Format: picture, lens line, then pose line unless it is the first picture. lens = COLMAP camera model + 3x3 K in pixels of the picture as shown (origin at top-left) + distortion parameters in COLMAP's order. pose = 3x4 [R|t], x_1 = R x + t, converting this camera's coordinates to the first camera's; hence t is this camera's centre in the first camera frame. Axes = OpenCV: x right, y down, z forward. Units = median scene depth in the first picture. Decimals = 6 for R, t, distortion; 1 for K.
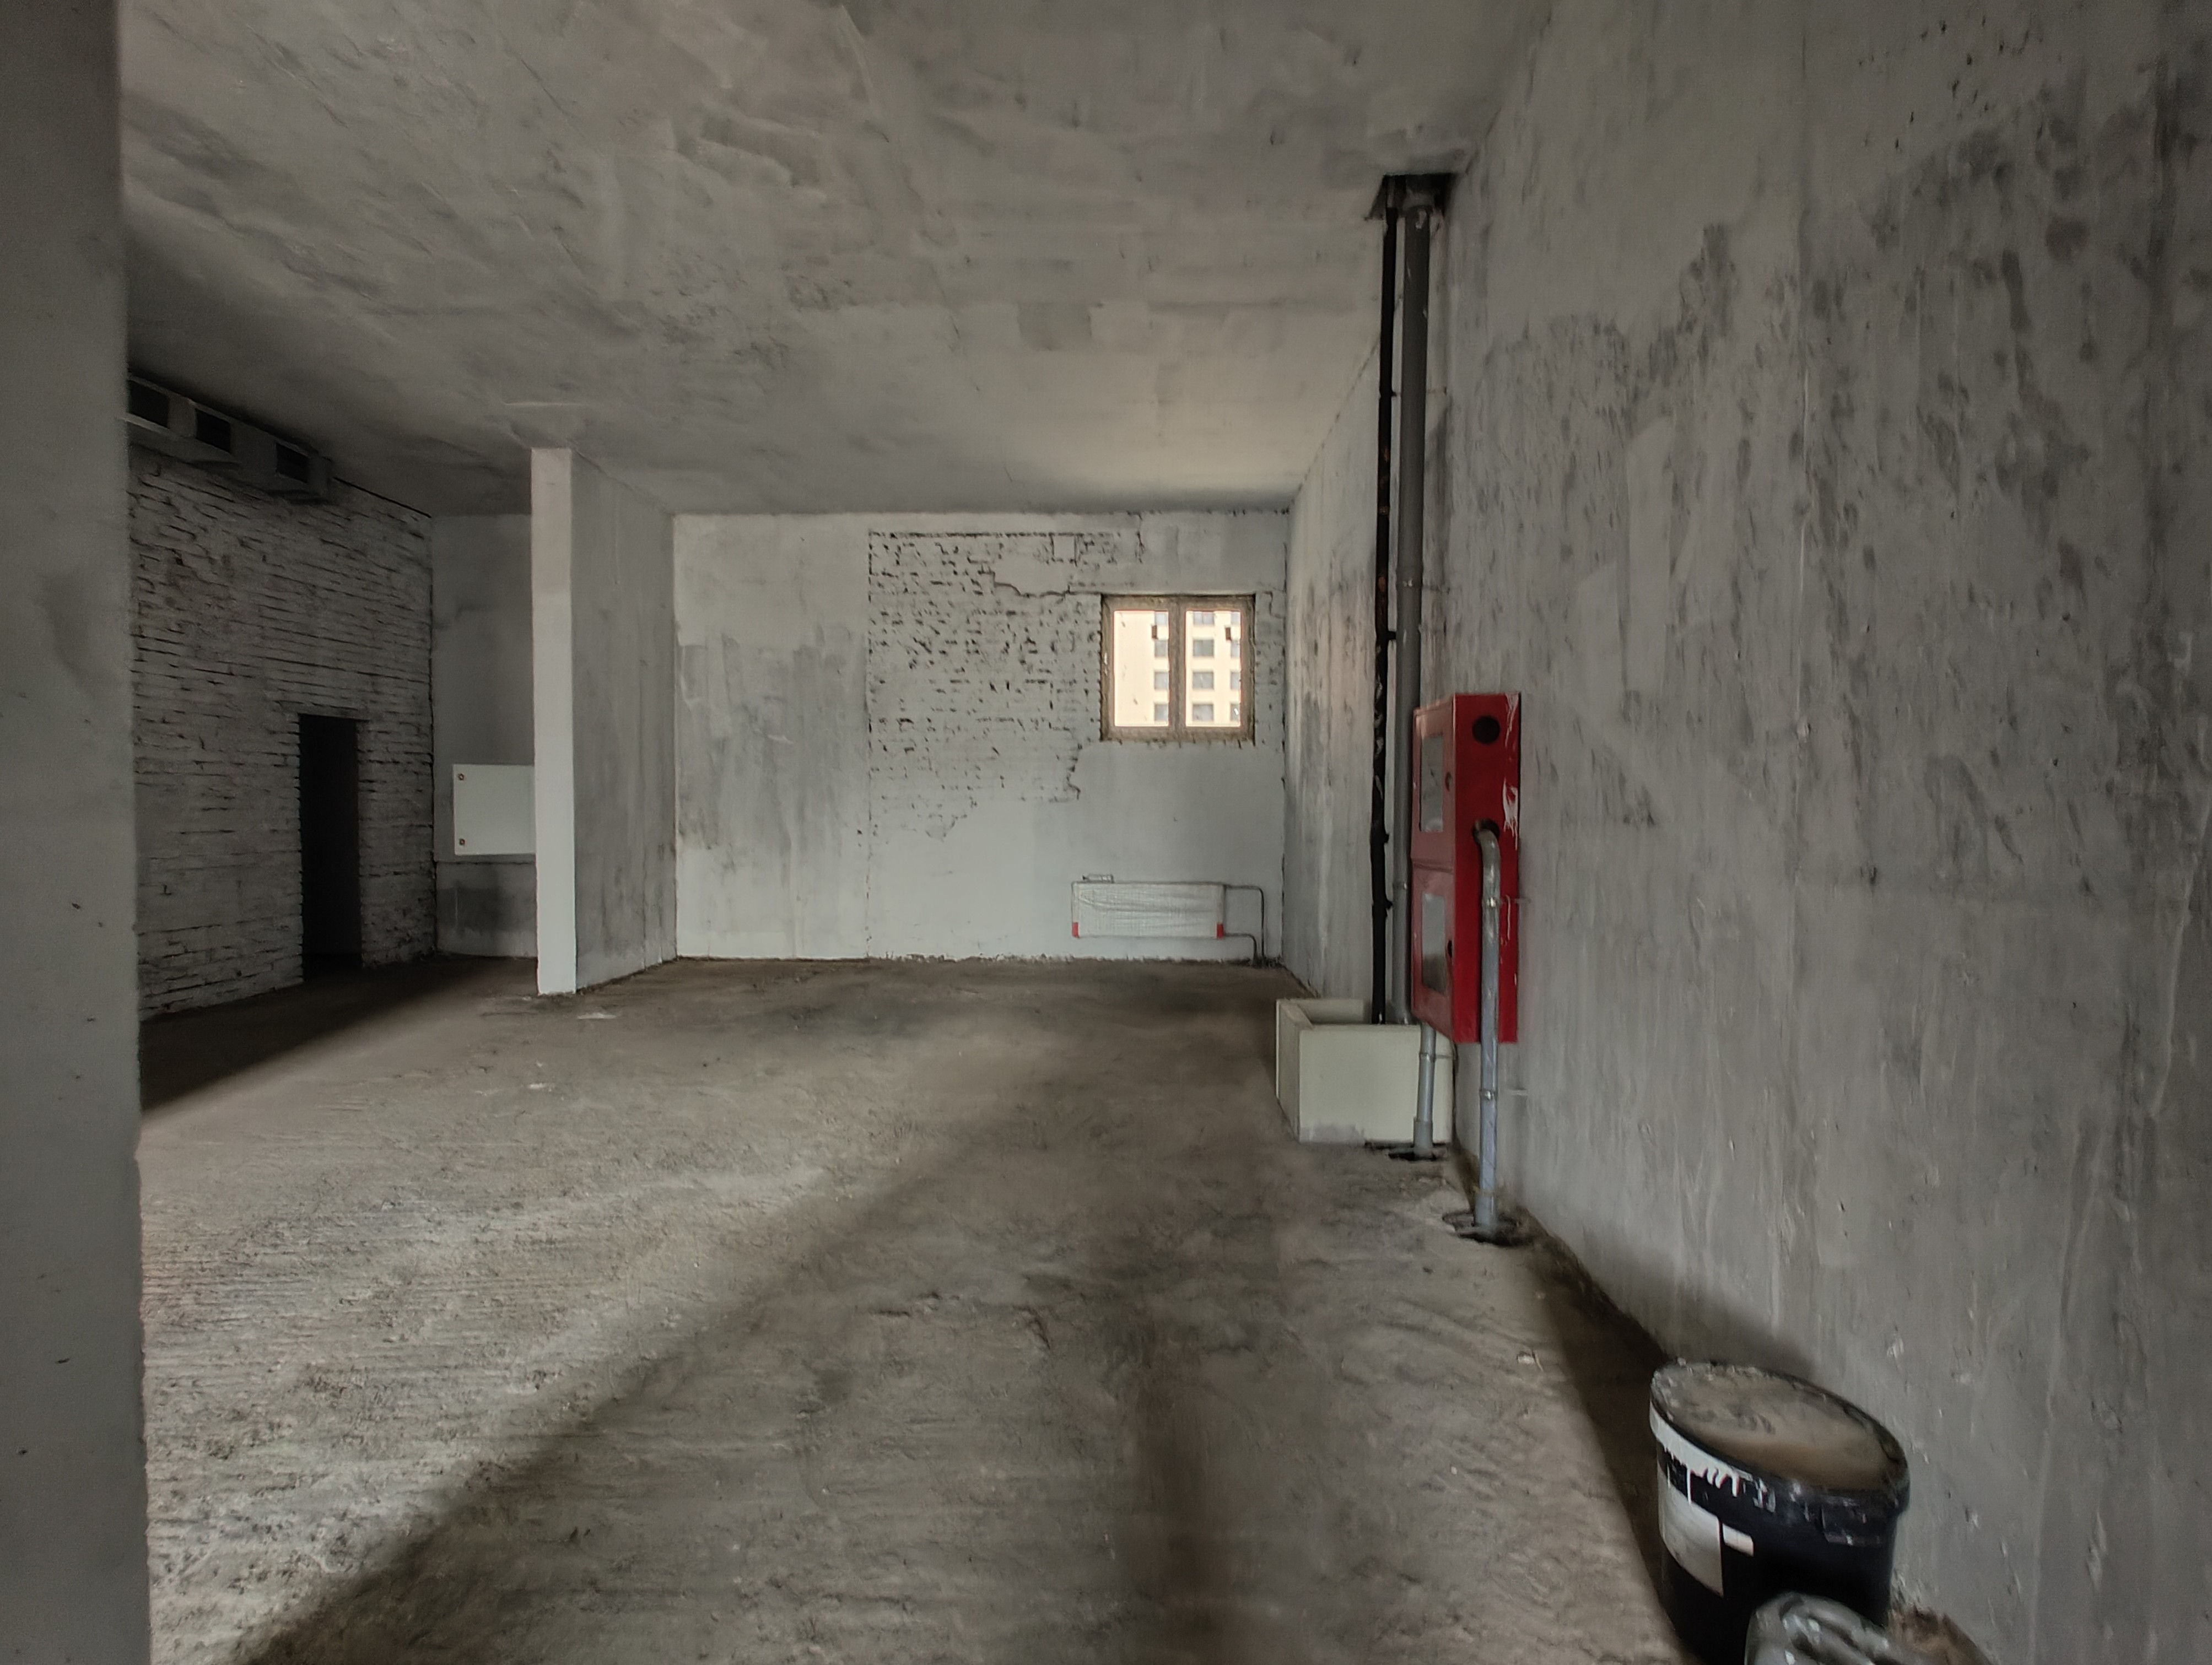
lens RADIAL K [[959.7, 0, 1200.4], [0, 959.7, 877.6], [0, 0, 1]] dist [-0.001068, -0.000046]
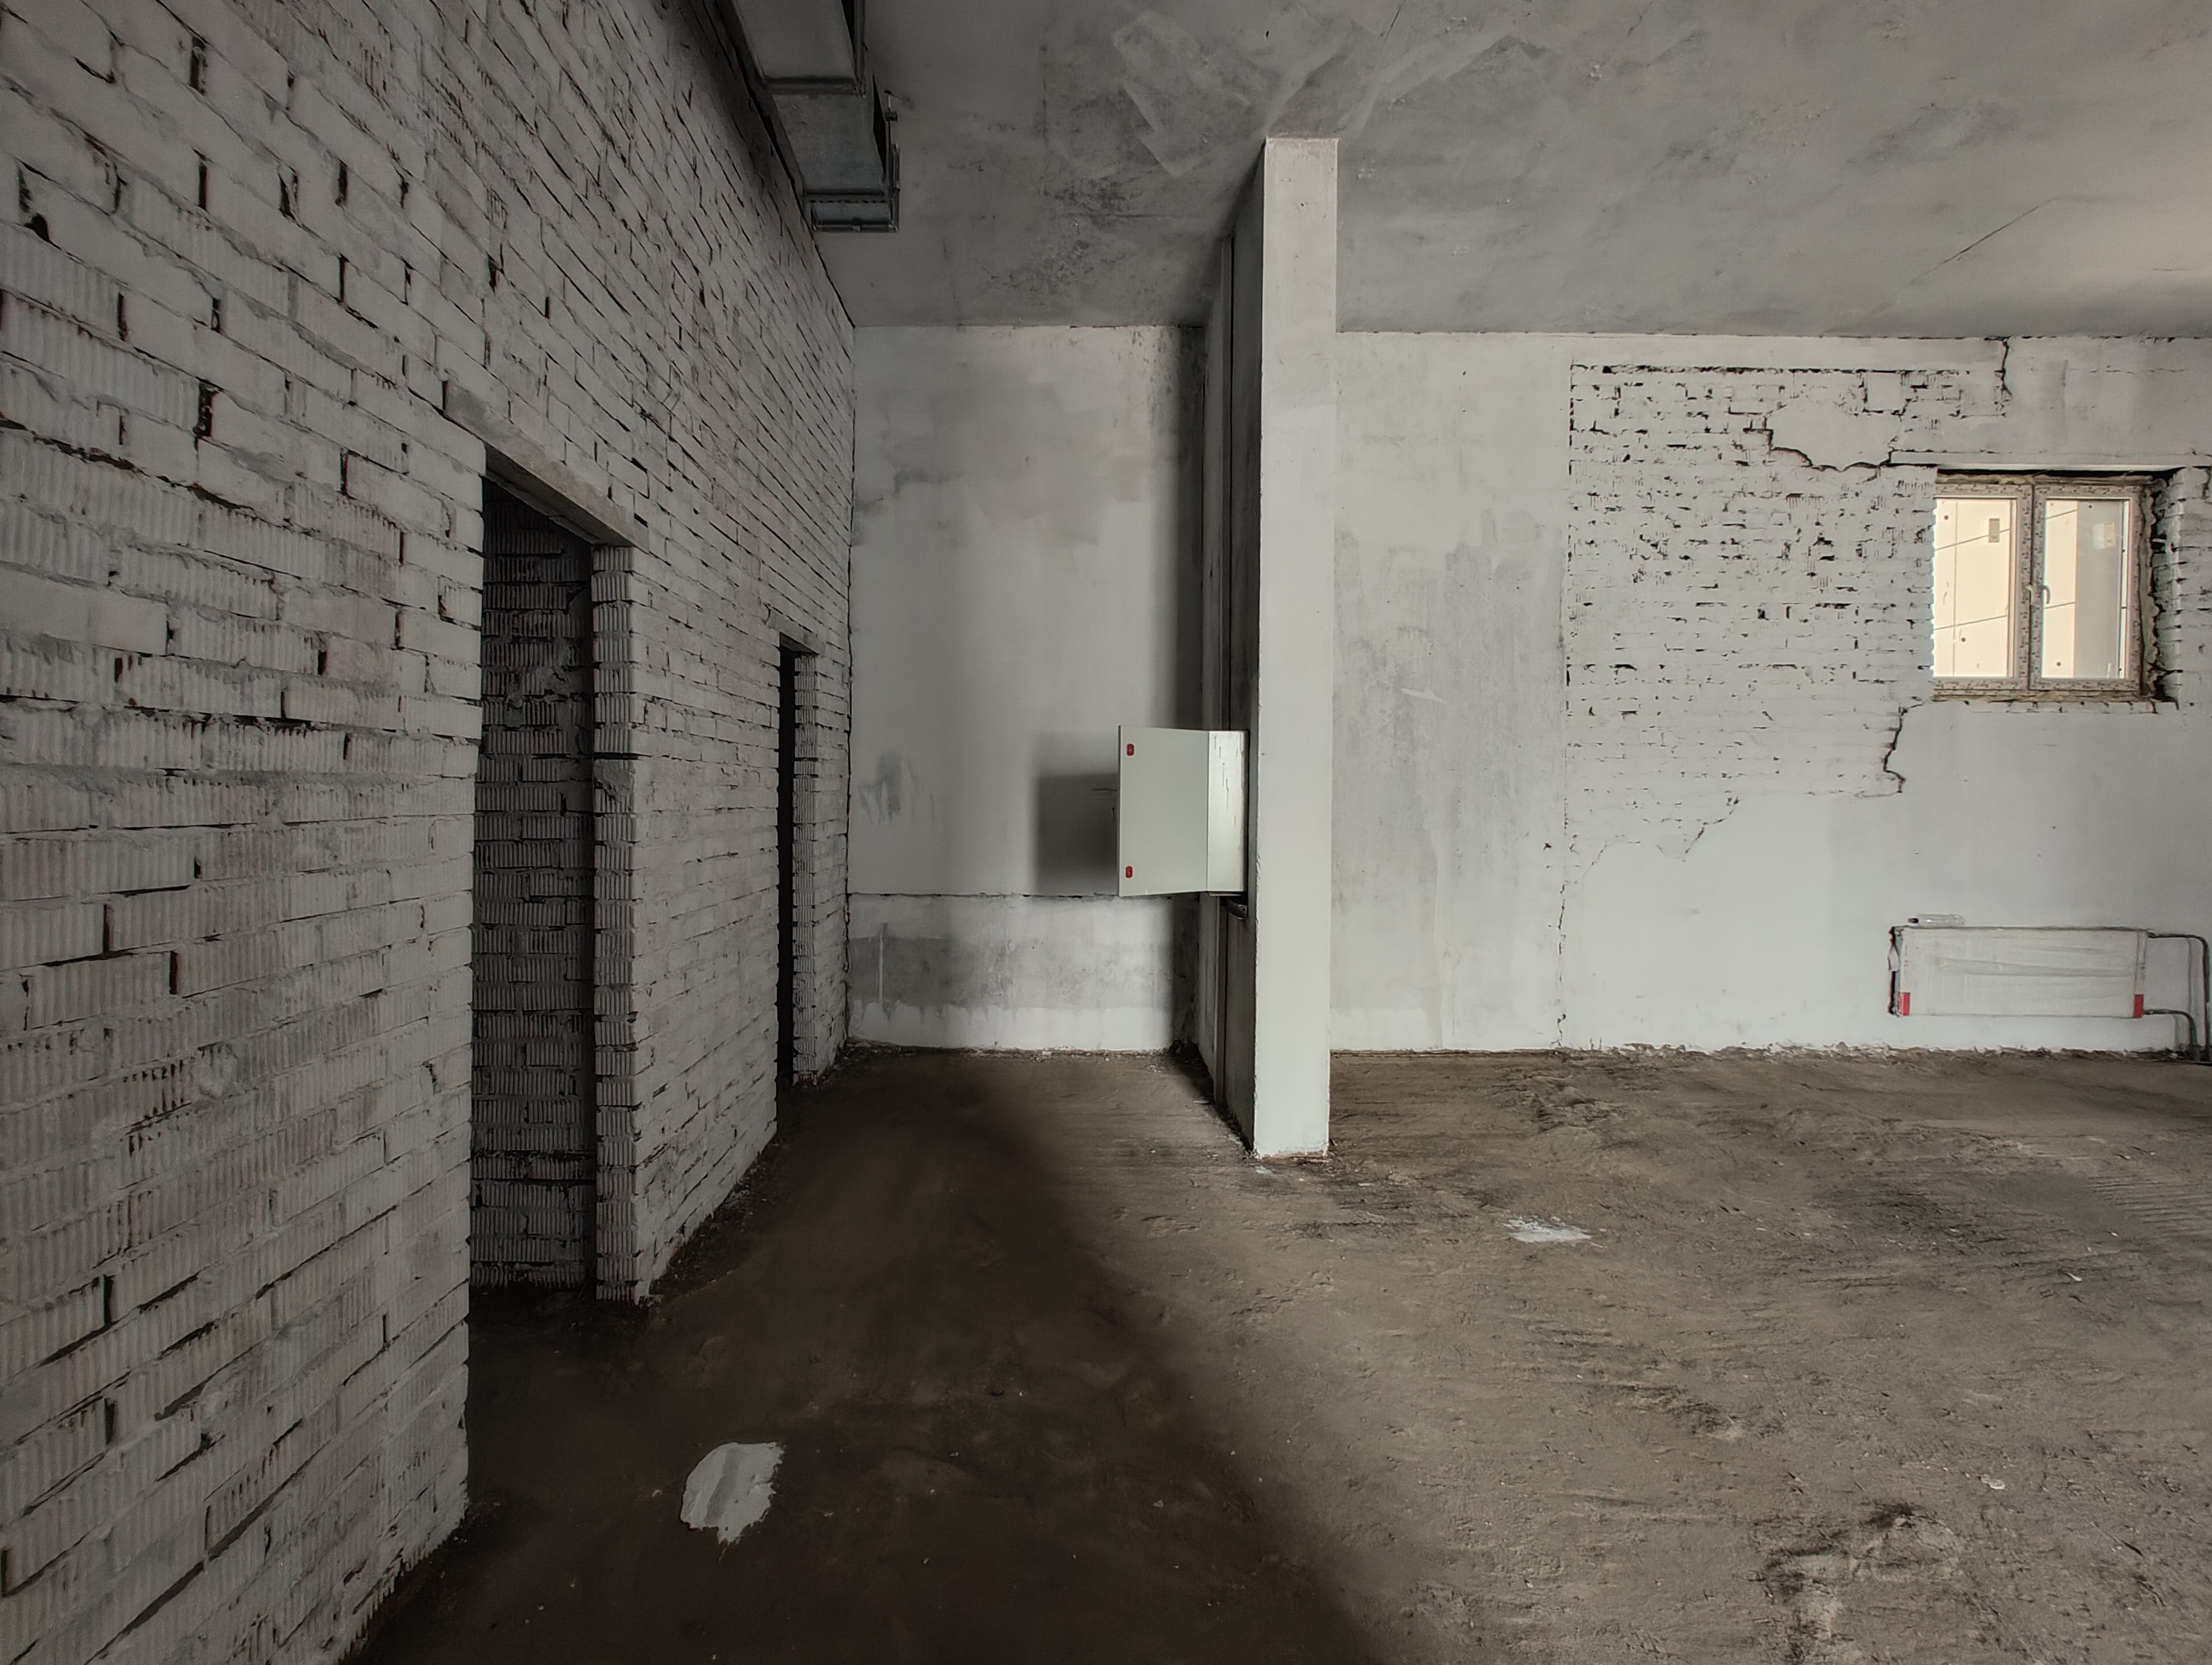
lens RADIAL K [[965.8, 0, 1105.6], [0, 965.8, 860.2], [0, 0, 1]] dist [-0.000424, 0.000273]
pose [[0.999593, 0.000874, 0.028526, -0.661735], [-0.000524, 0.999924, -0.012297, -0.030655], [-0.028534, 0.012277, 0.999517, 0.387390]]
